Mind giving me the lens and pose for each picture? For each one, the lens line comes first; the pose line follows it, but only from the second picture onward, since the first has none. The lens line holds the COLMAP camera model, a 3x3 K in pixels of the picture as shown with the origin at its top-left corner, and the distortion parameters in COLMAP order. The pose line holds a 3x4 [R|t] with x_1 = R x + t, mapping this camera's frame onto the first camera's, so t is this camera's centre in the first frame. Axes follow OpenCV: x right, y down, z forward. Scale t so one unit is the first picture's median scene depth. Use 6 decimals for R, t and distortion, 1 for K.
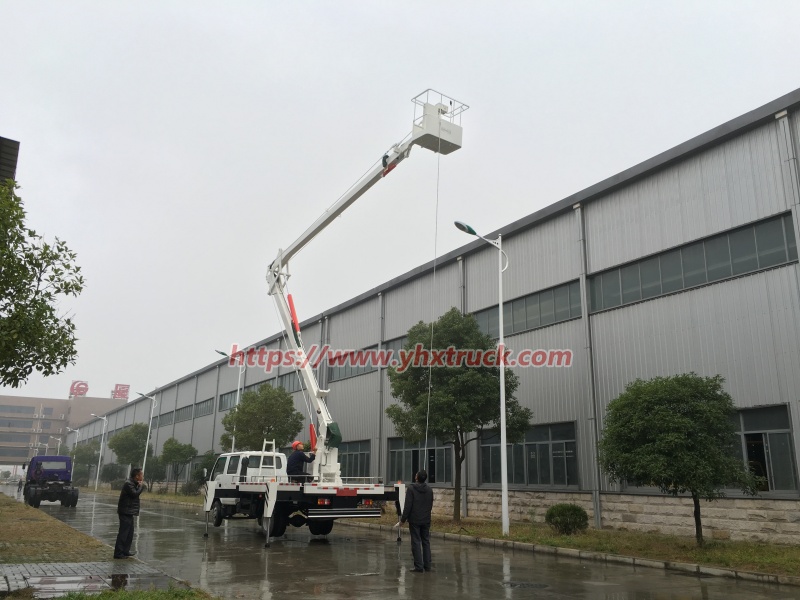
lens RADIAL K [[670.5, 0, 400.0], [0, 670.5, 300.0], [0, 0, 1]] dist [-0.008002, -0.005897]
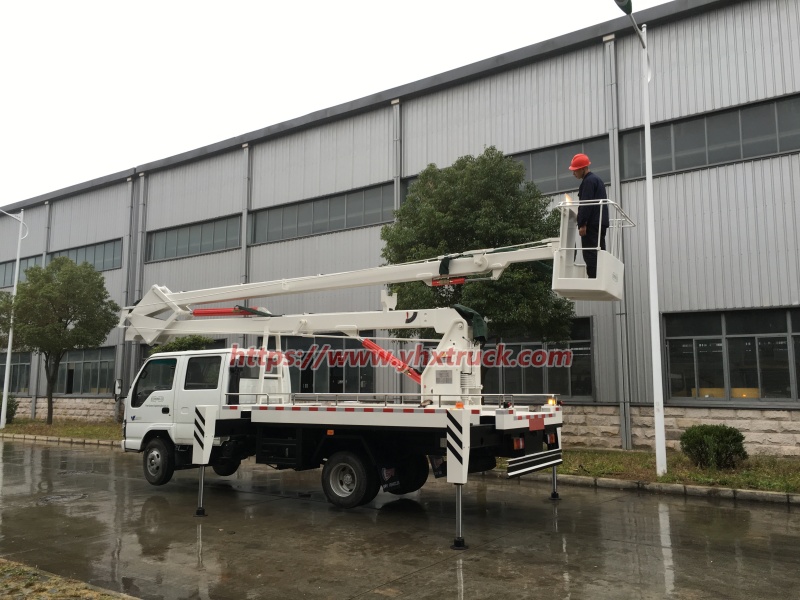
lens RADIAL K [[628.4, 0, 400.4], [0, 628.4, 309.9], [0, 0, 1]] dist [0.039105, -0.001591]
pose [[0.896989, 0.037814, 0.440433, -0.258515], [-0.098690, 0.988318, 0.116140, 0.105976], [-0.430896, -0.147643, 0.890242, 0.425511]]
